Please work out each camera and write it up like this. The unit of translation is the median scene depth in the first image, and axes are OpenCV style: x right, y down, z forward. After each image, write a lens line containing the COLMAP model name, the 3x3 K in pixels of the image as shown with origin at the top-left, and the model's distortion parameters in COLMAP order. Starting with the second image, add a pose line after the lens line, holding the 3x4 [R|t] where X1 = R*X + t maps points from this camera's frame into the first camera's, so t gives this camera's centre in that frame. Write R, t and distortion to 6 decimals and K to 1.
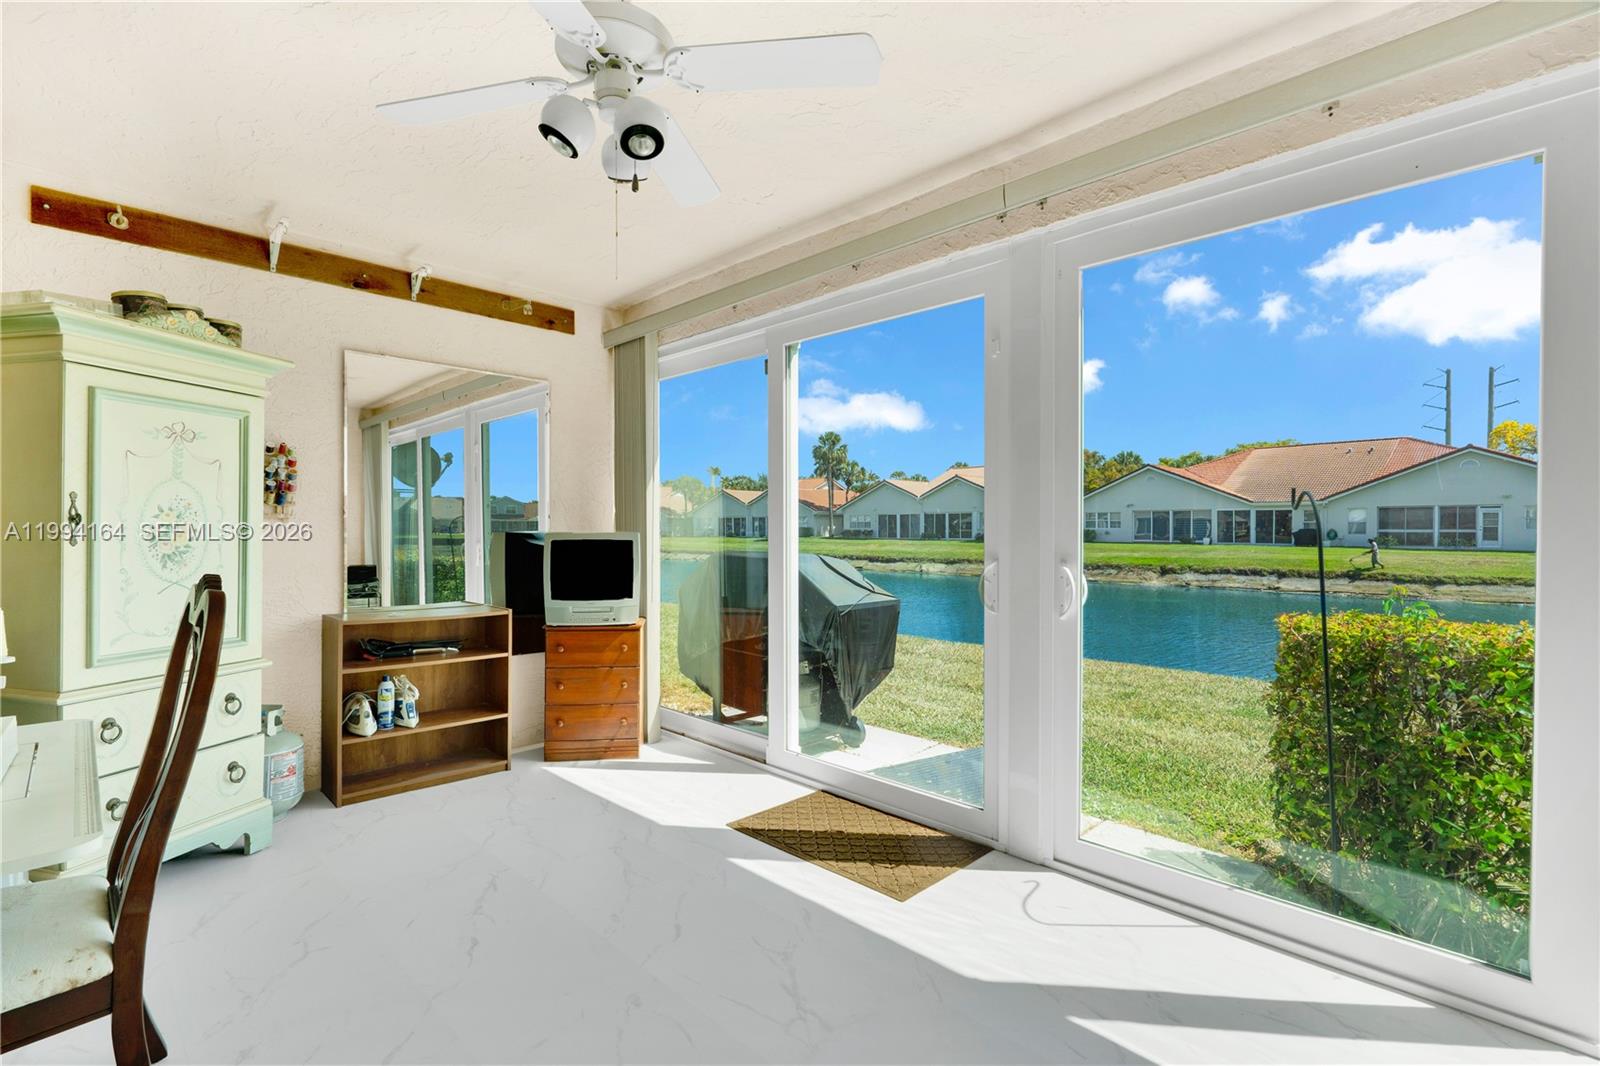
lens RADIAL K [[710.9, 0, 801.3], [0, 710.9, 538.7], [0, 0, 1]] dist [-0.000808, -0.000235]
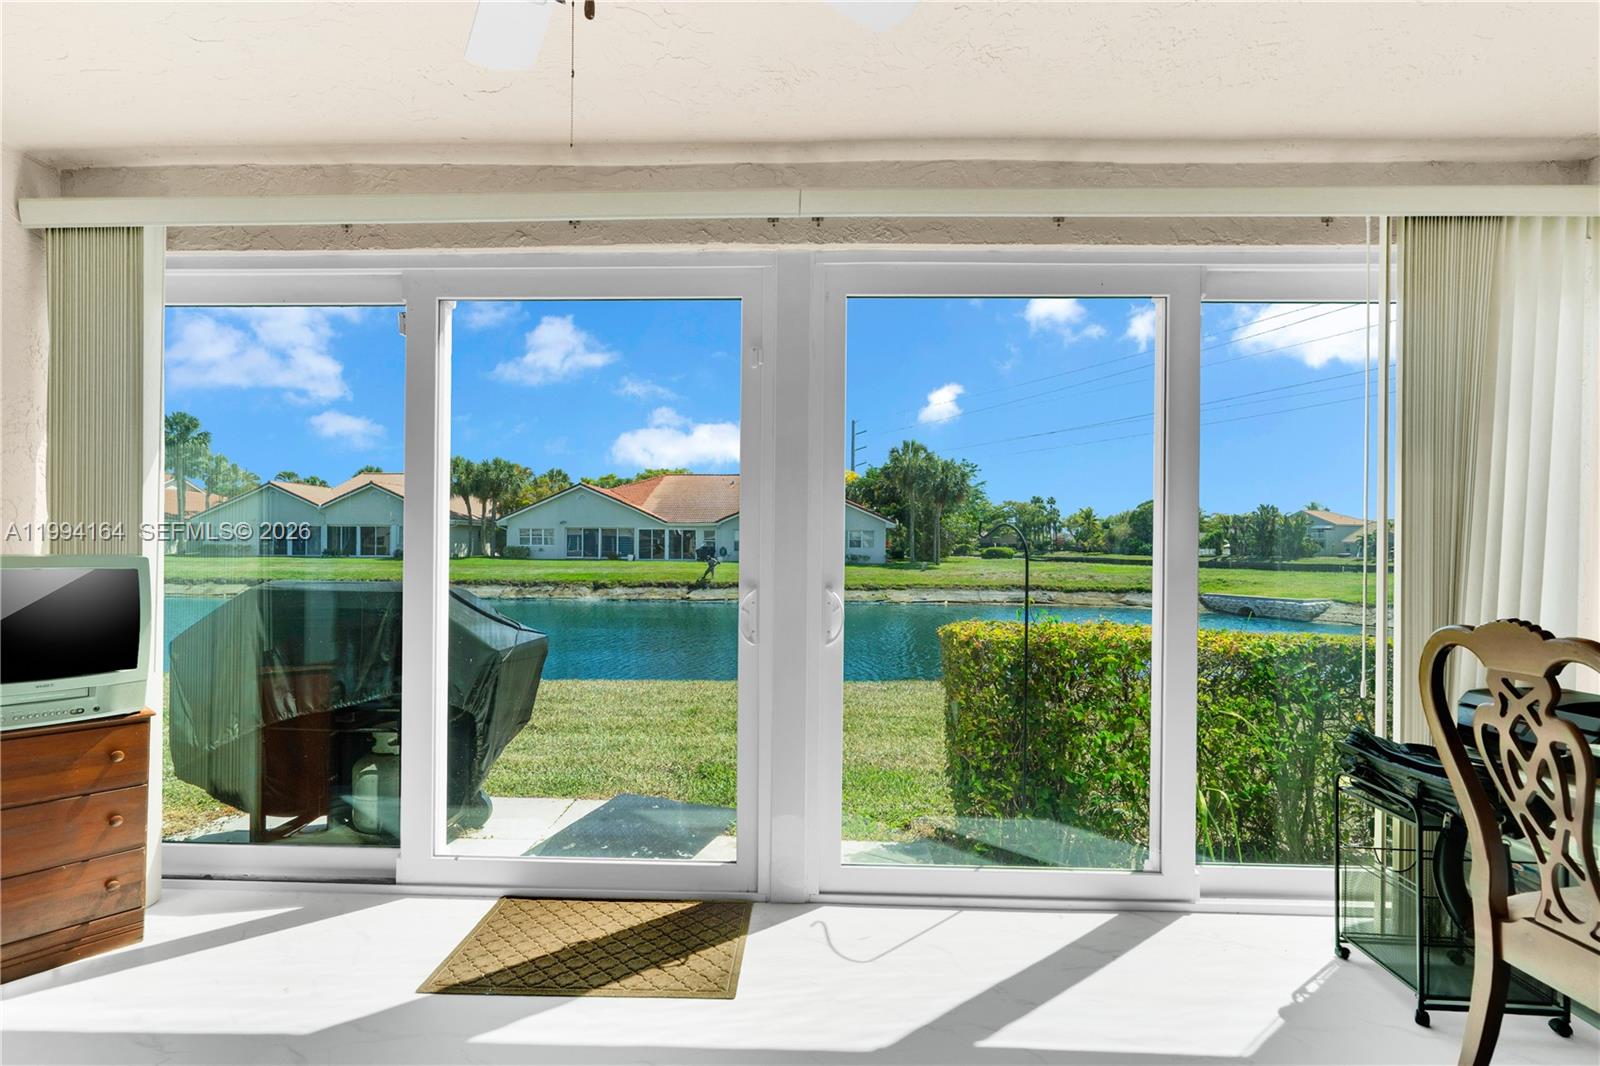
lens RADIAL K [[737.5, 0, 782.6], [0, 737.5, 545.3], [0, 0, 1]] dist [-0.011029, 0.002348]
pose [[0.739316, 0.006486, 0.673328, -0.242604], [0.002452, 0.999921, -0.012324, -0.008380], [-0.673354, 0.010762, 0.739242, 0.188924]]
